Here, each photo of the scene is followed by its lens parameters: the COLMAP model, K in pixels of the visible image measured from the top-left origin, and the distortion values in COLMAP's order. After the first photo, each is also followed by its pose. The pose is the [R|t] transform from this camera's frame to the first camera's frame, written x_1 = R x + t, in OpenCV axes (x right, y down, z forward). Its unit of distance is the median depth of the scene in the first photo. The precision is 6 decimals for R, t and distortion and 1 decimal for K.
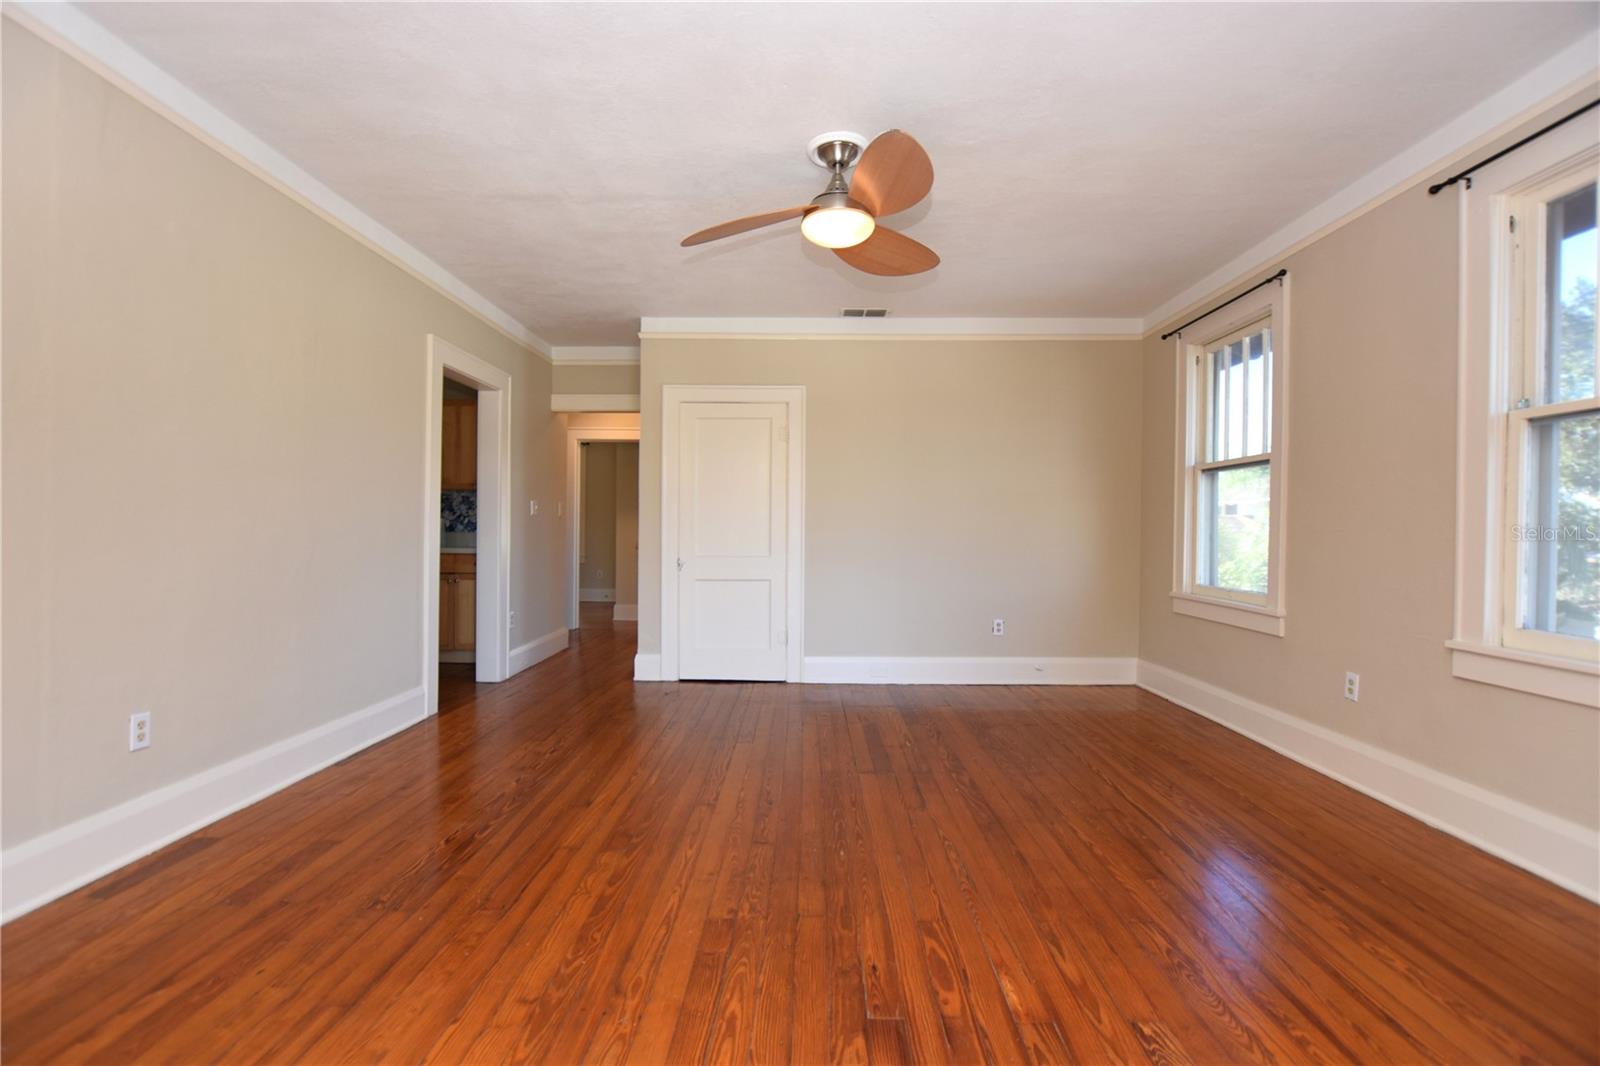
lens RADIAL K [[714.9, 0, 793.1], [0, 714.9, 535.8], [0, 0, 1]] dist [-0.030529, 0.003966]
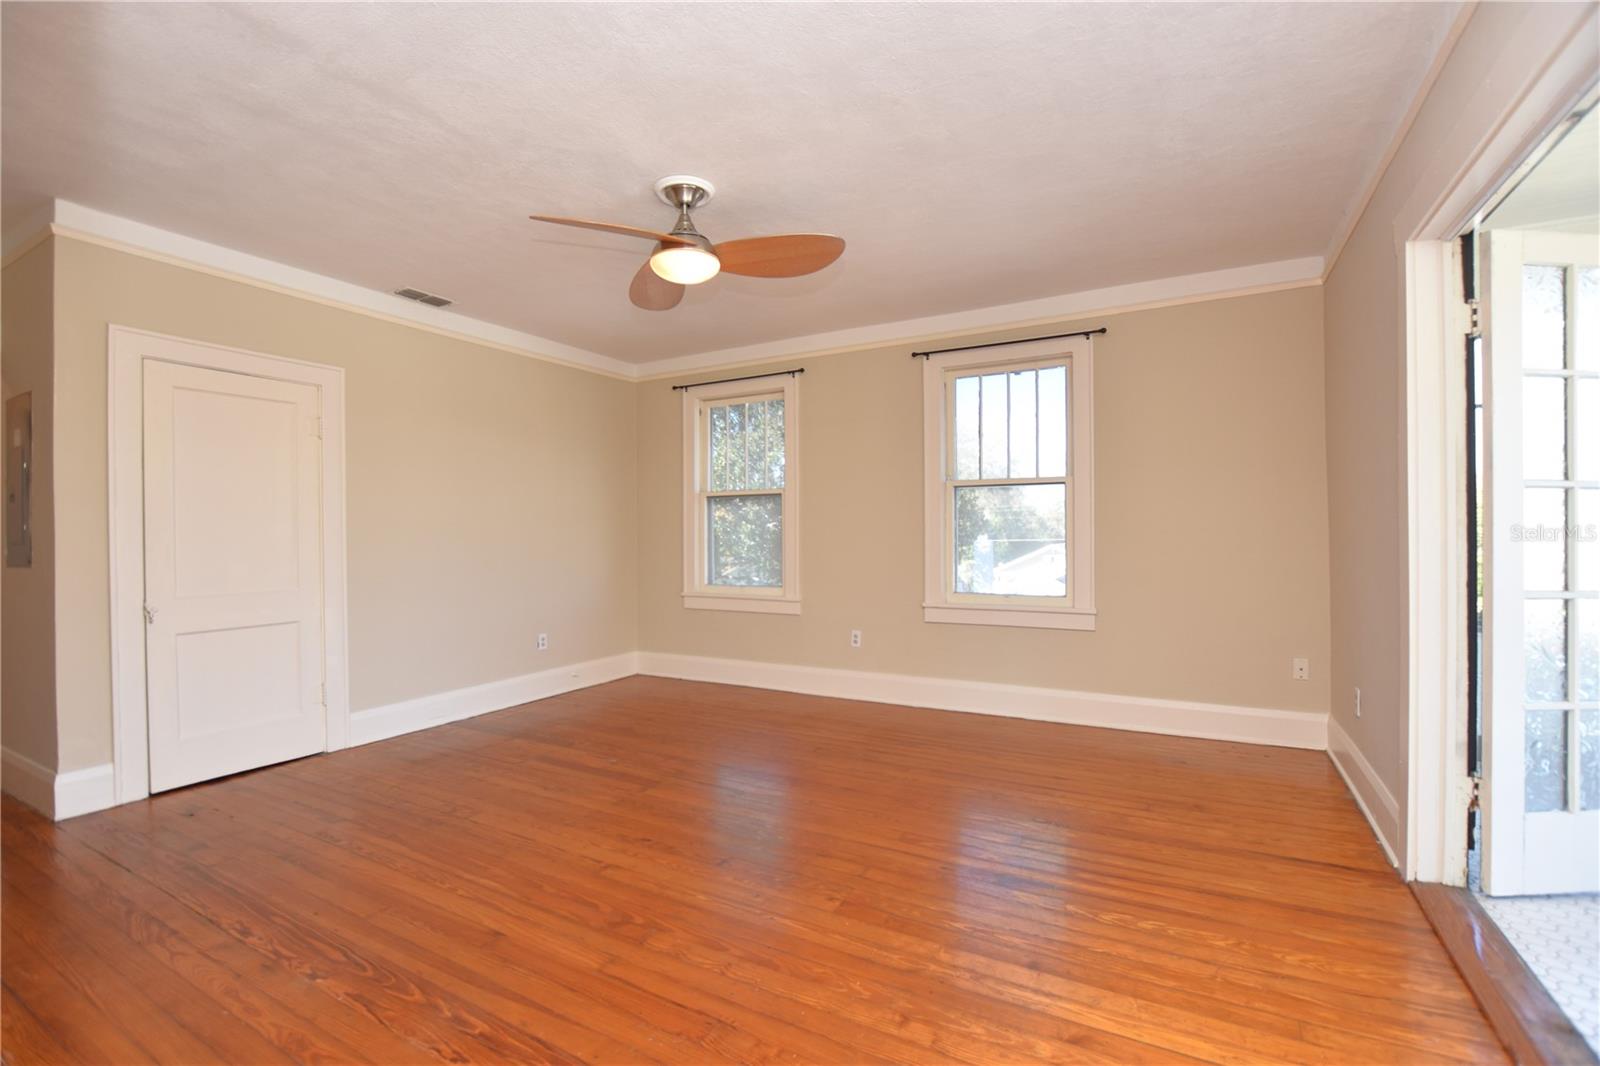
lens RADIAL K [[714.9, 0, 793.1], [0, 714.9, 535.8], [0, 0, 1]] dist [-0.030529, 0.003966]
pose [[0.472920, -0.013620, 0.881000, -0.787897], [0.018622, 0.999812, 0.005460, -0.038756], [-0.880909, 0.013824, 0.473084, 0.368762]]
